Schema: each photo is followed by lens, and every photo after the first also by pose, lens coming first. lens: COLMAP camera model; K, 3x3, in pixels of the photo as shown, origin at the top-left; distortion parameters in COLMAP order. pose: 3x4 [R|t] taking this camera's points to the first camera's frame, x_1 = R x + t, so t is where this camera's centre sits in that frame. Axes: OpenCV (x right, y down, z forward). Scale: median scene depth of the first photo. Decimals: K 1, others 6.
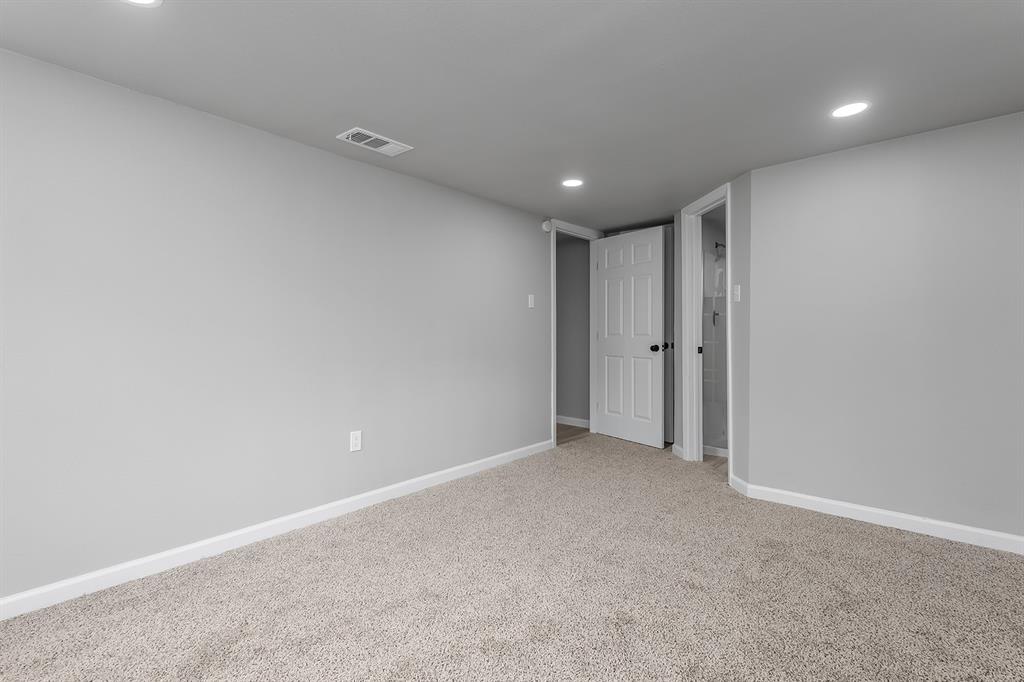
lens RADIAL K [[466.6, 0, 512.3], [0, 466.6, 333.9], [0, 0, 1]] dist [0.010832, -0.002283]
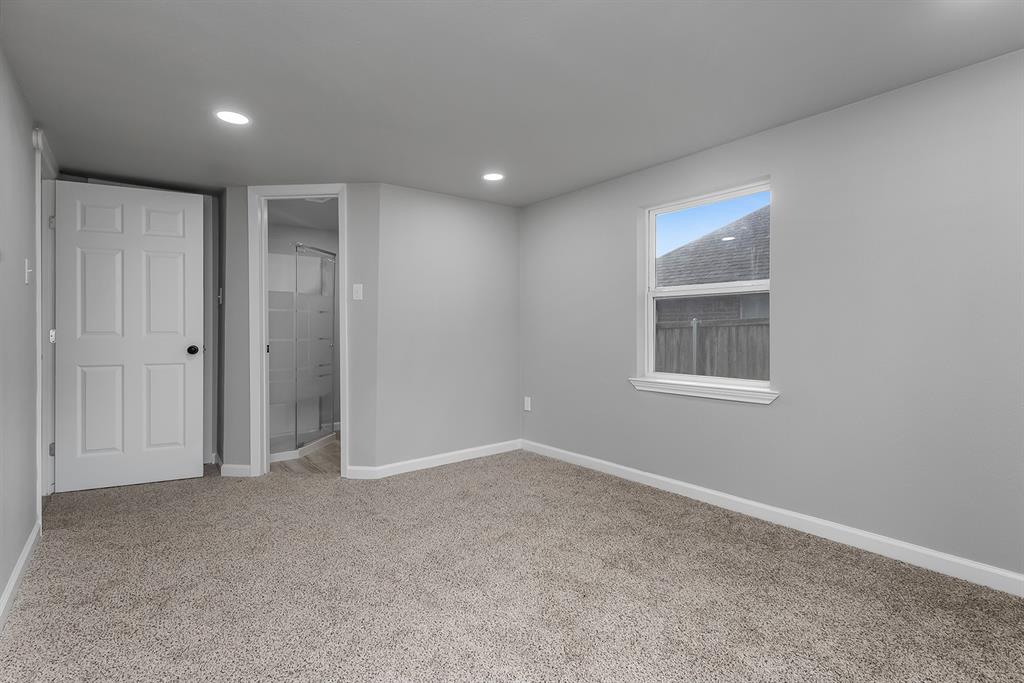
lens RADIAL K [[466.6, 0, 508.2], [0, 466.6, 331.8], [0, 0, 1]] dist [0.010832, -0.002283]
pose [[0.203520, -0.012479, 0.978991, -0.389375], [0.006110, 0.999915, 0.011475, -0.005975], [-0.979052, 0.003647, 0.203579, 0.360987]]
